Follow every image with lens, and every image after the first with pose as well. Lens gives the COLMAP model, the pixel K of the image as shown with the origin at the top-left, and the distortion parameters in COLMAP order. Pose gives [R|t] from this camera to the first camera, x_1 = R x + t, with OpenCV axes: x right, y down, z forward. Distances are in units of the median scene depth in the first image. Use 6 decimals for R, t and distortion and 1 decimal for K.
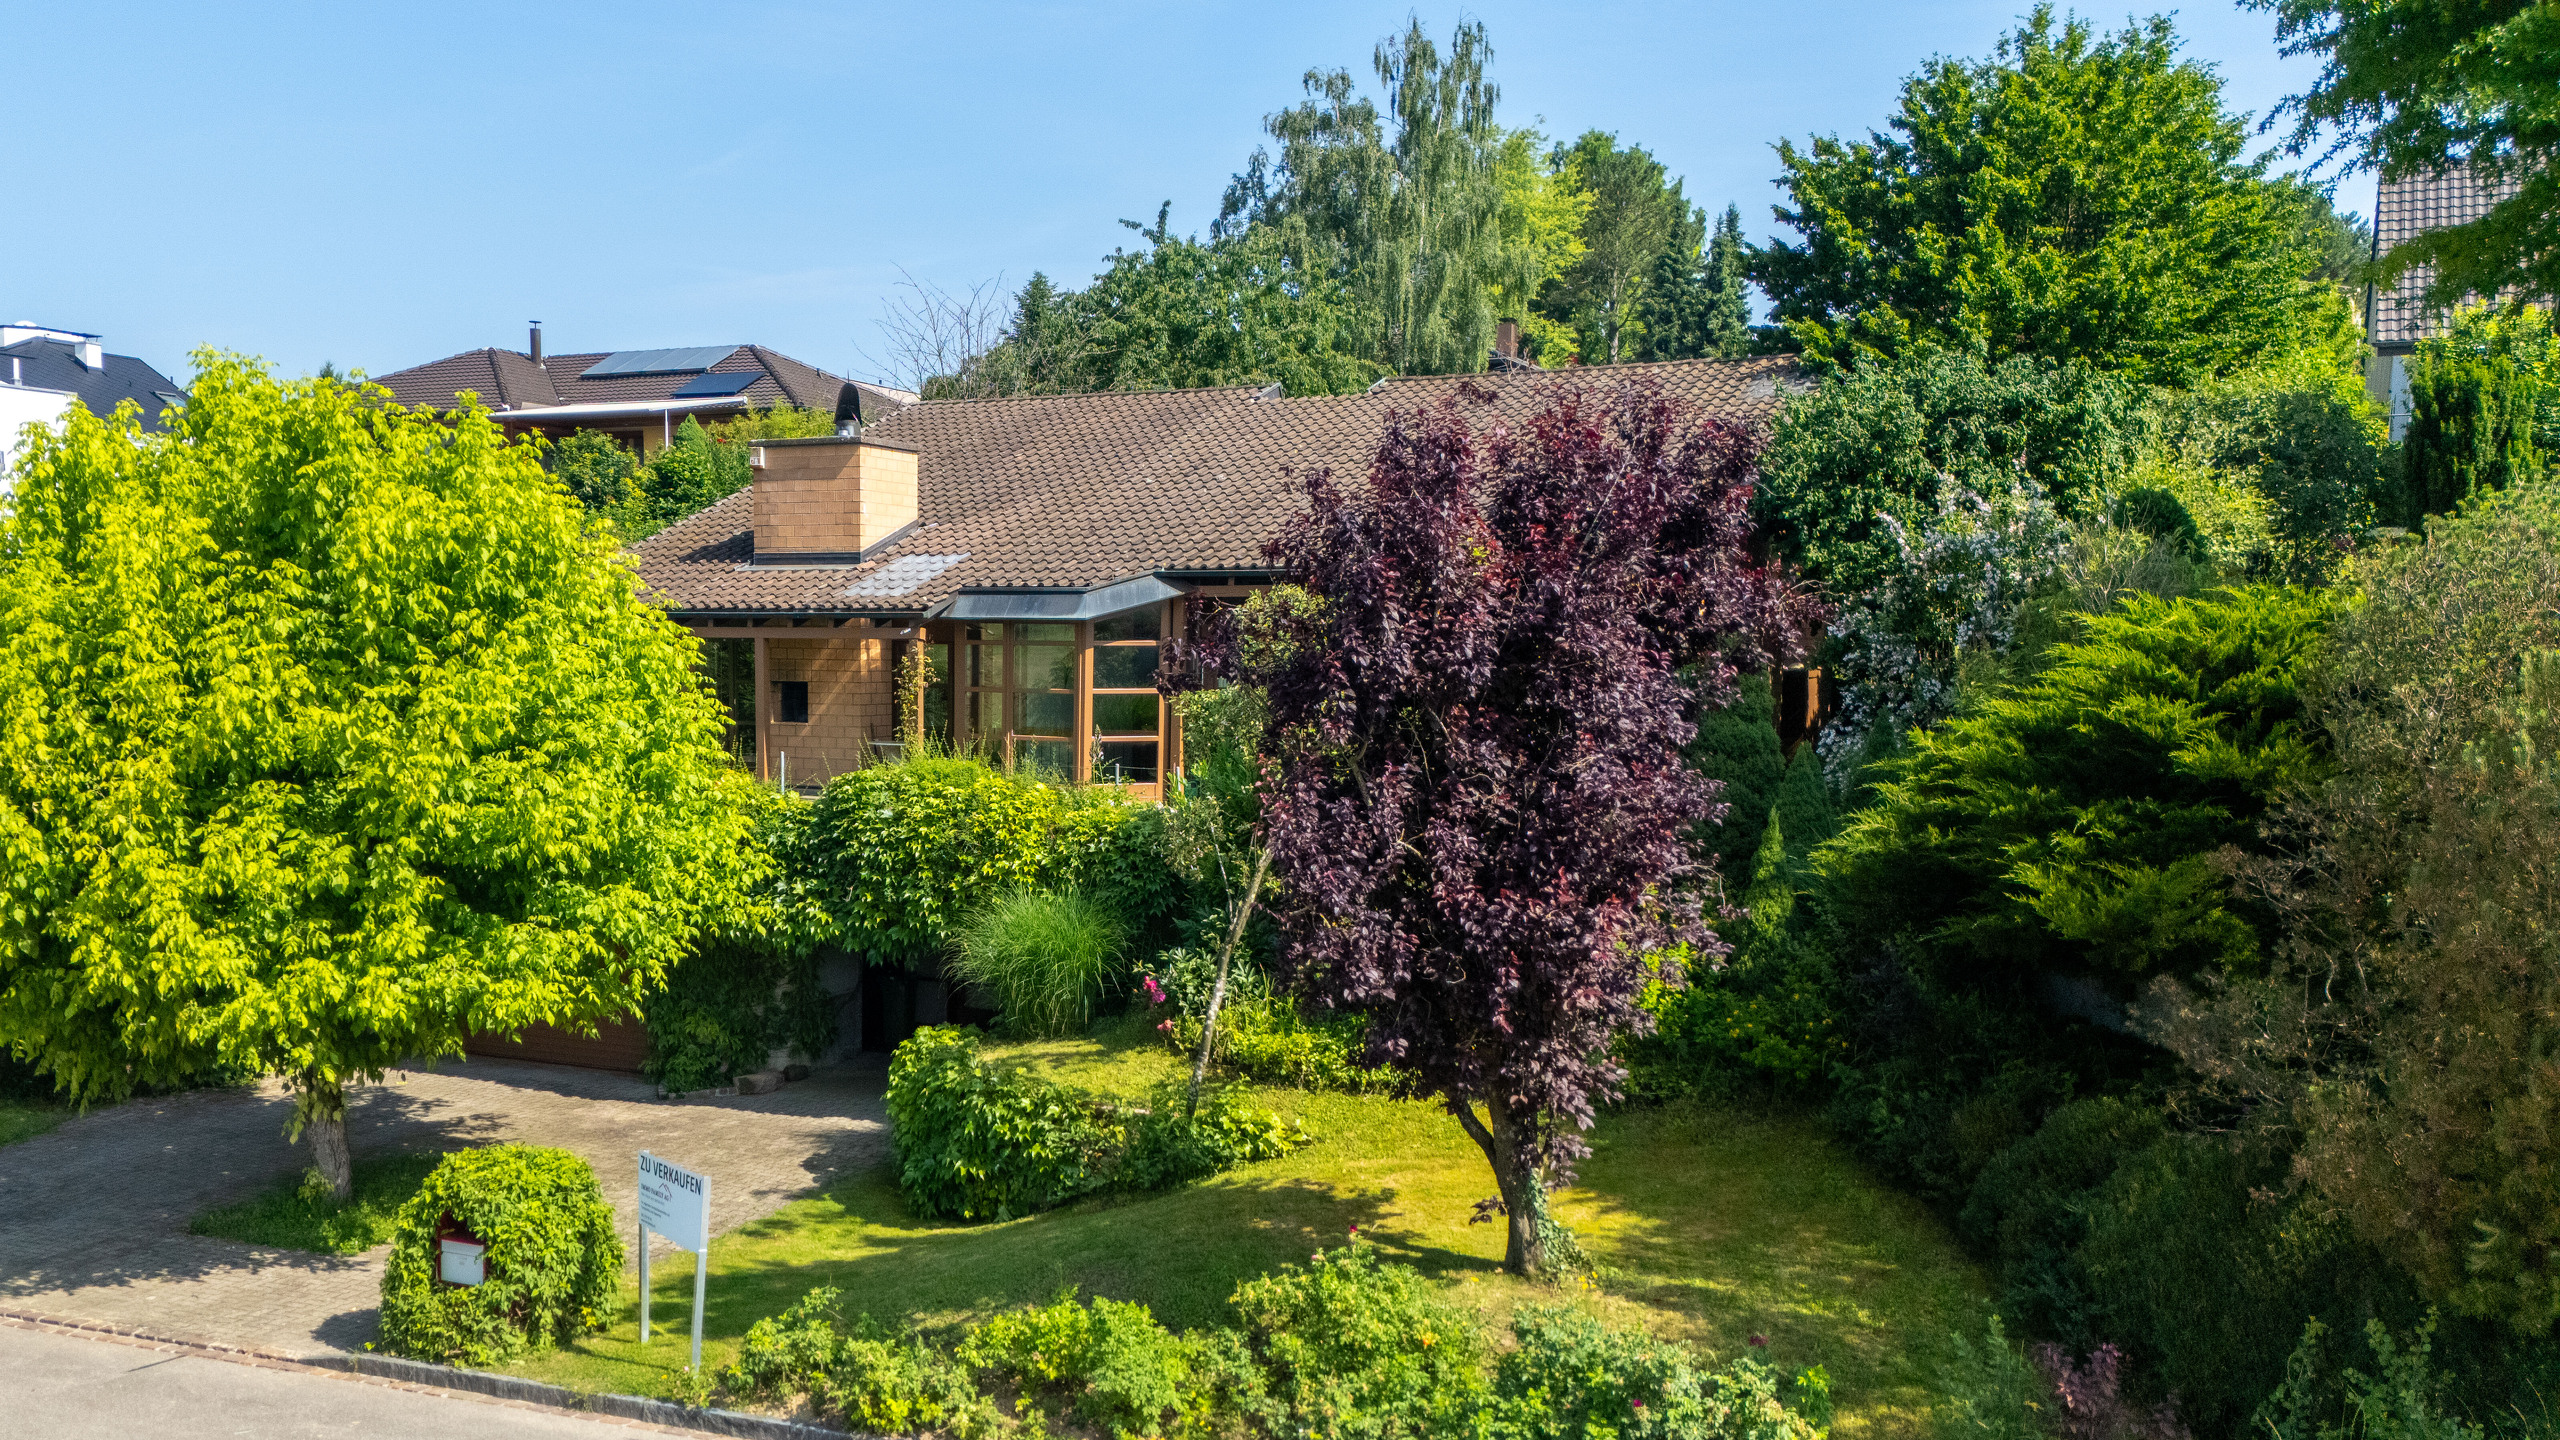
lens RADIAL K [[2316.7, 0, 1280.0], [0, 2316.7, 720.0], [0, 0, 1]] dist [-0.122514, 0.002232]
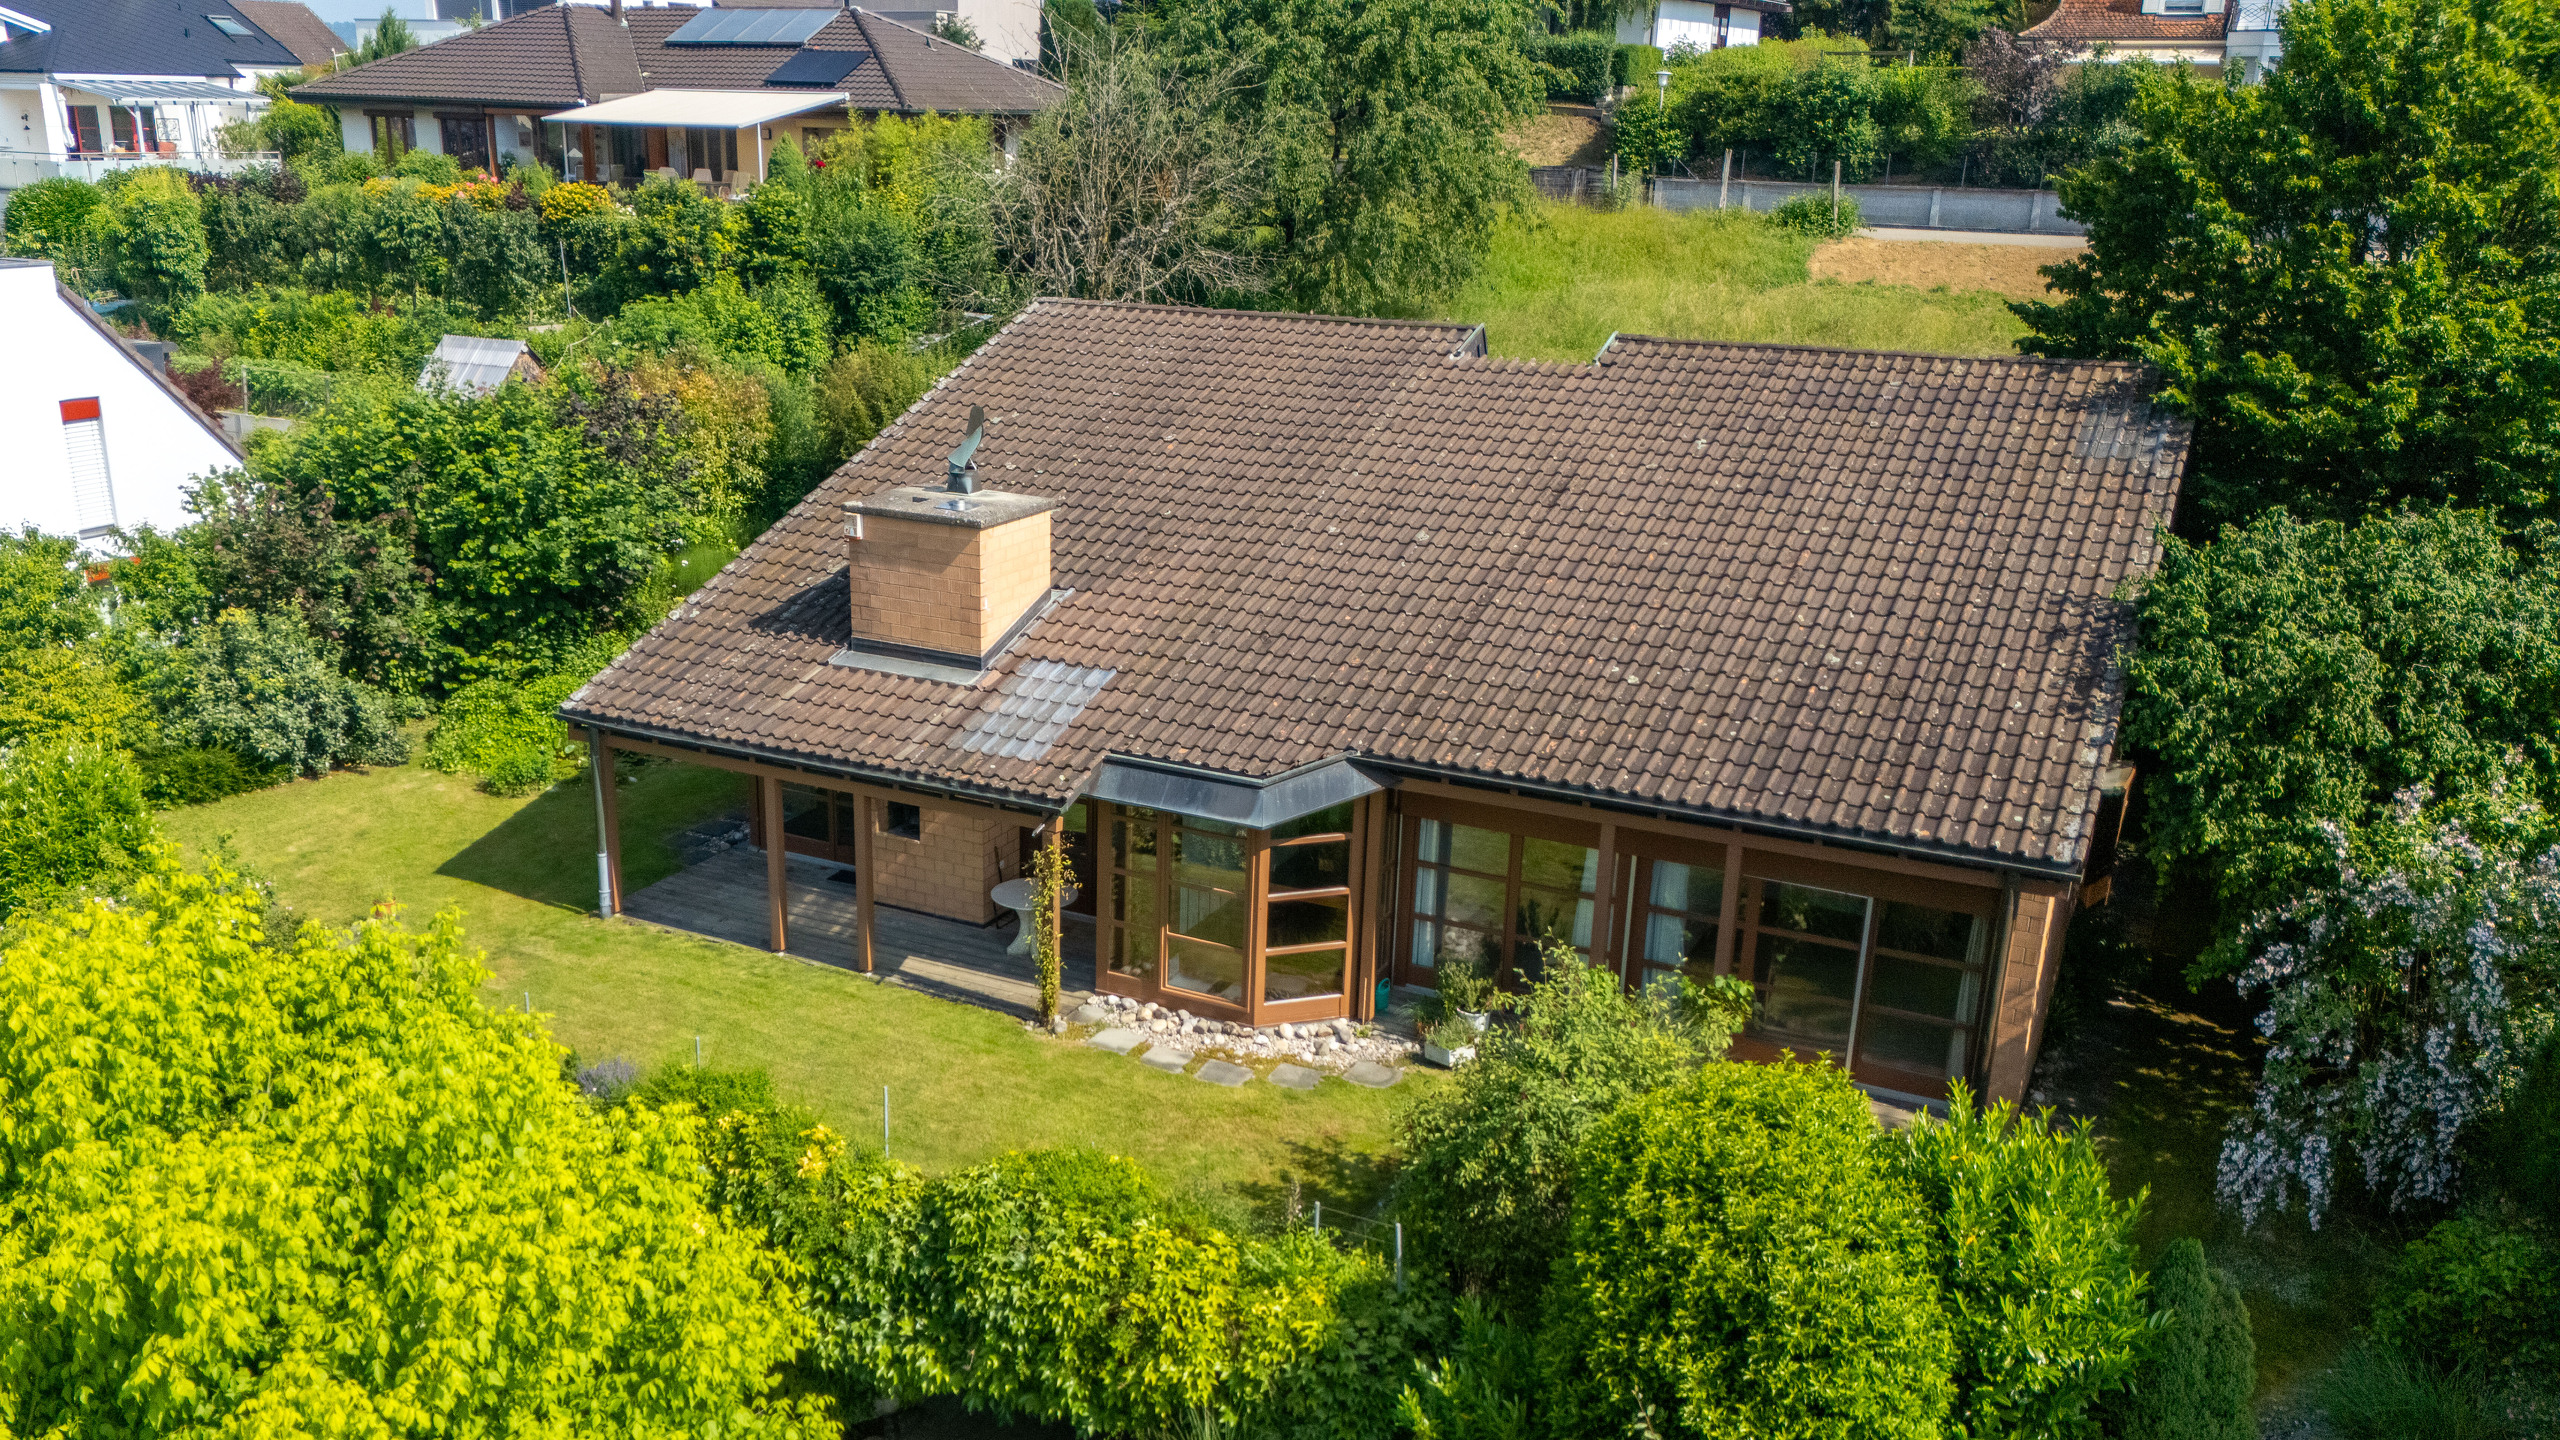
lens RADIAL K [[2309.7, 0, 1280.0], [0, 2309.7, 720.0], [0, 0, 1]] dist [0.005392, -0.169387]
pose [[0.998385, 0.033738, -0.045698, -0.041816], [-0.024155, 0.980306, 0.196000, -0.232889], [0.051411, -0.194580, 0.979538, 0.218907]]
